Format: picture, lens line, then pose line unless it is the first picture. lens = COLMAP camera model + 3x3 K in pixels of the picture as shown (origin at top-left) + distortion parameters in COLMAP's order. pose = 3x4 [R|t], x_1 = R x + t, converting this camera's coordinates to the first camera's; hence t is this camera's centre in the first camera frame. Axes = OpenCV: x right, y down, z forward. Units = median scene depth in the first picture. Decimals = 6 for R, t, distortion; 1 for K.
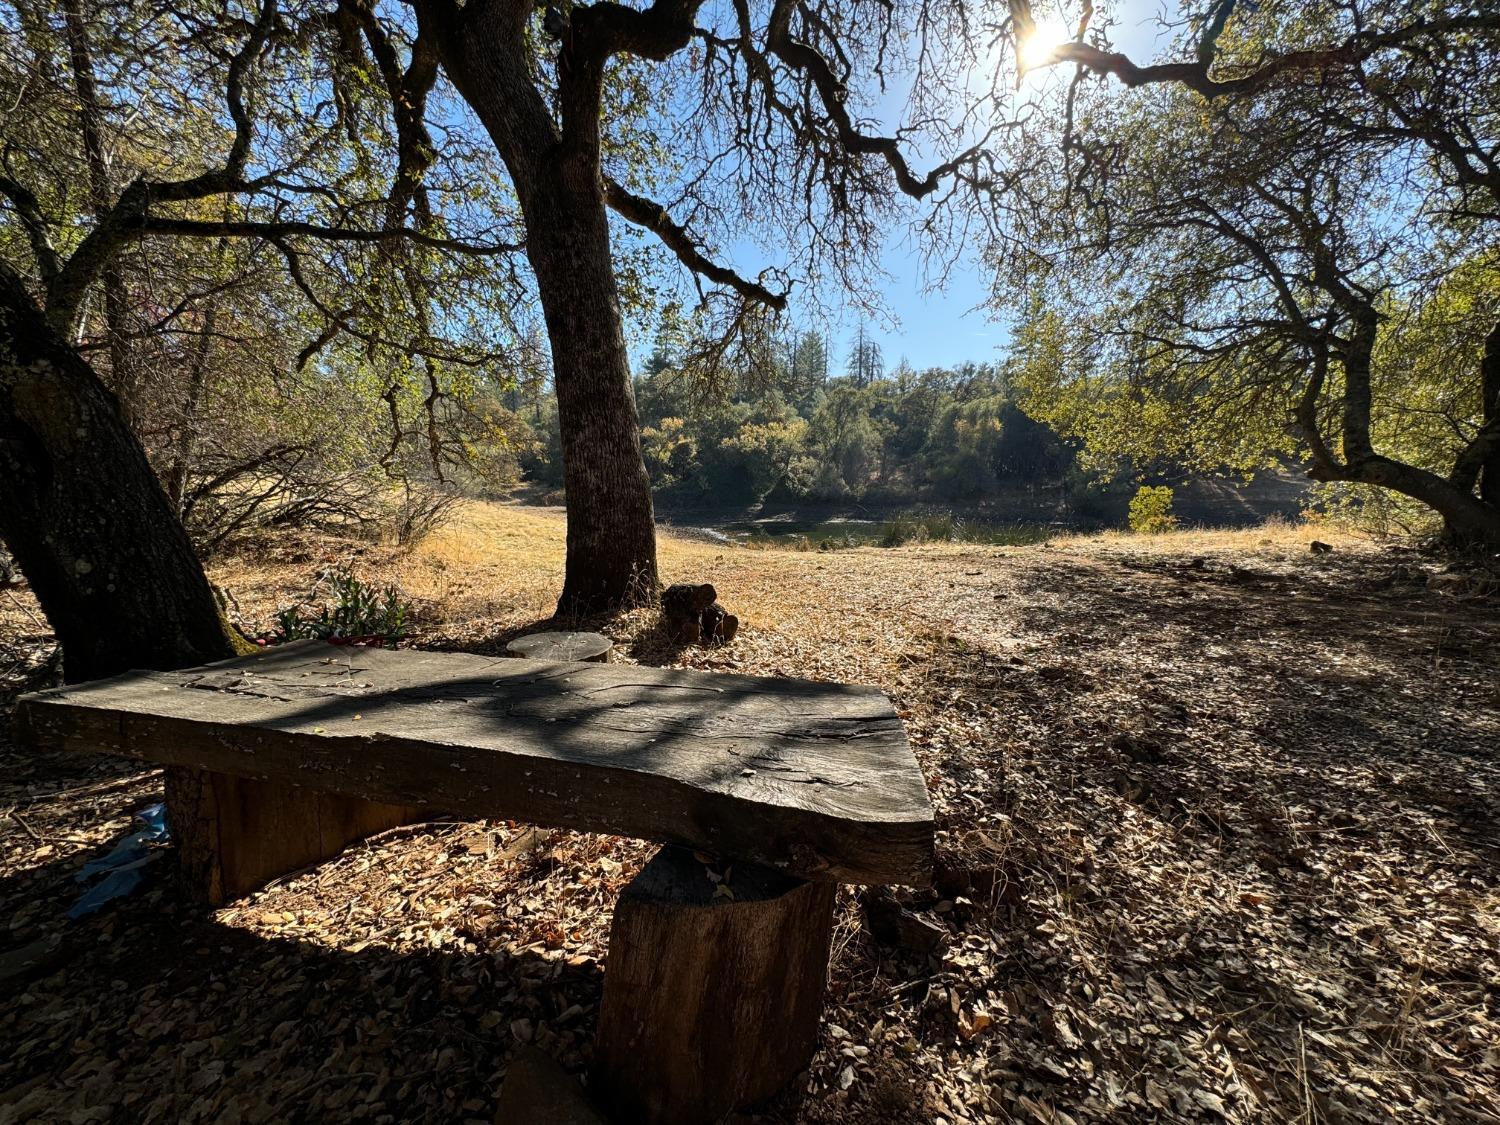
lens RADIAL K [[601.7, 0, 750.1], [0, 601.7, 560.4], [0, 0, 1]] dist [0.002137, 0.000163]
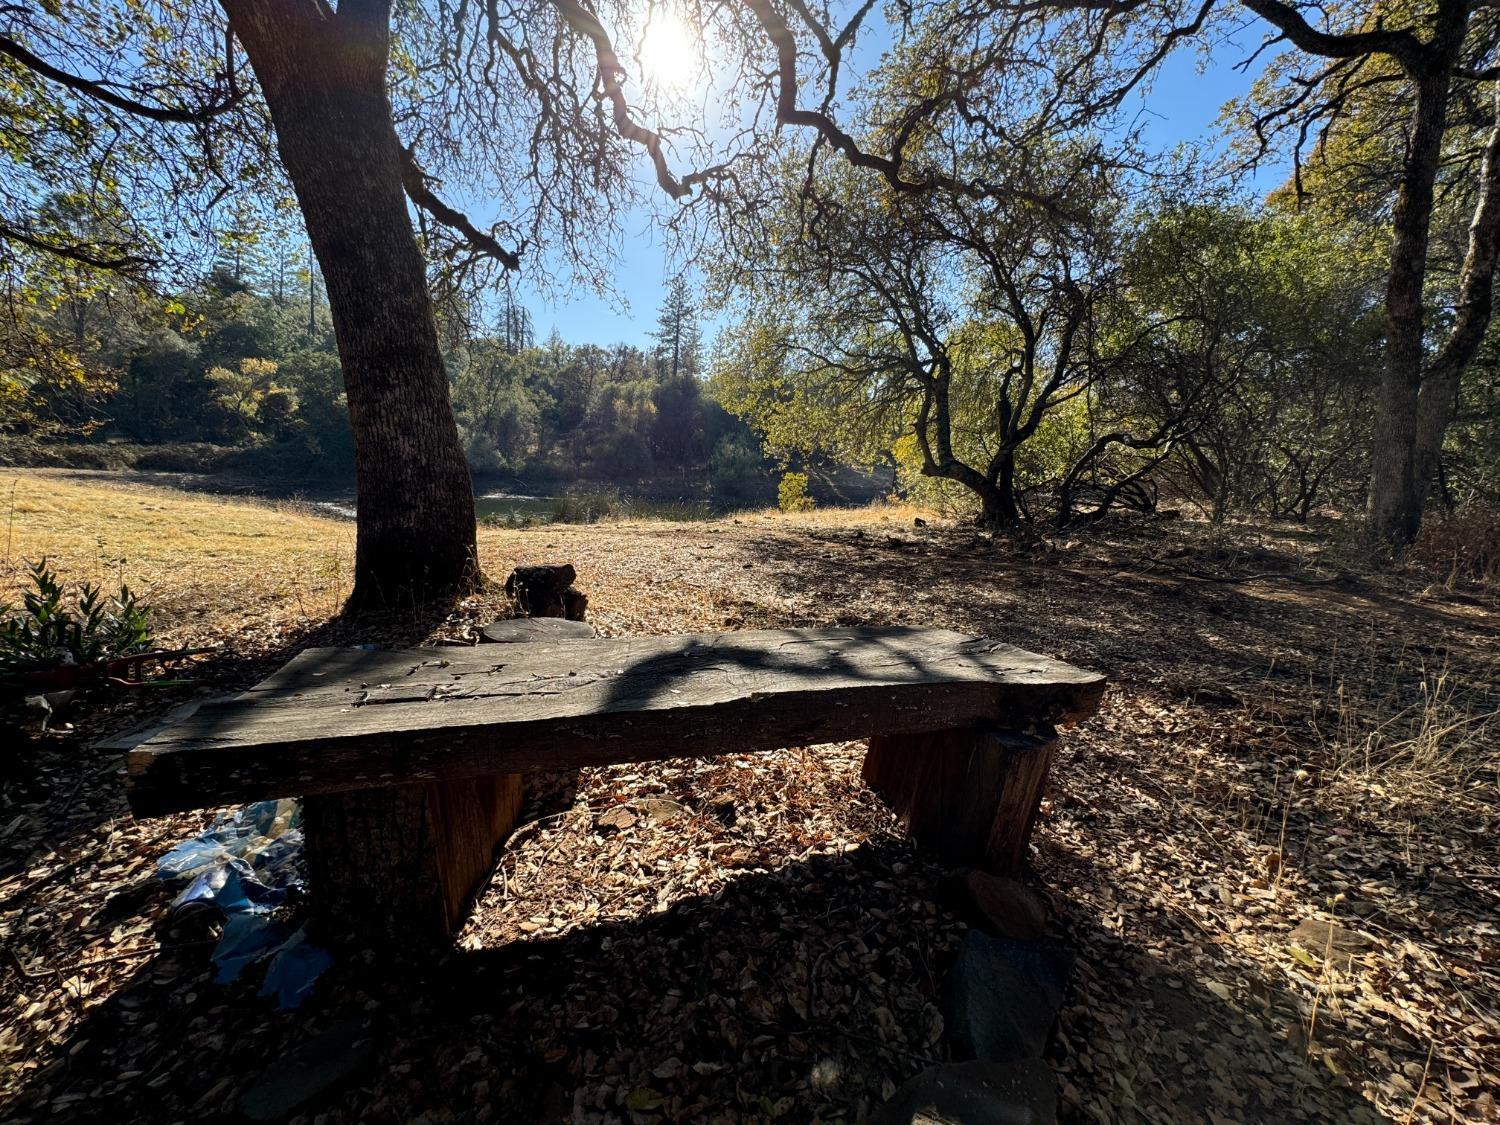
lens RADIAL K [[601.7, 0, 751.3], [0, 601.7, 560.5], [0, 0, 1]] dist [0.002137, 0.000163]
pose [[0.845674, -0.040841, 0.532135, -0.140679], [0.020001, 0.998793, 0.044870, -0.002247], [-0.533325, -0.027302, 0.845470, 0.003815]]
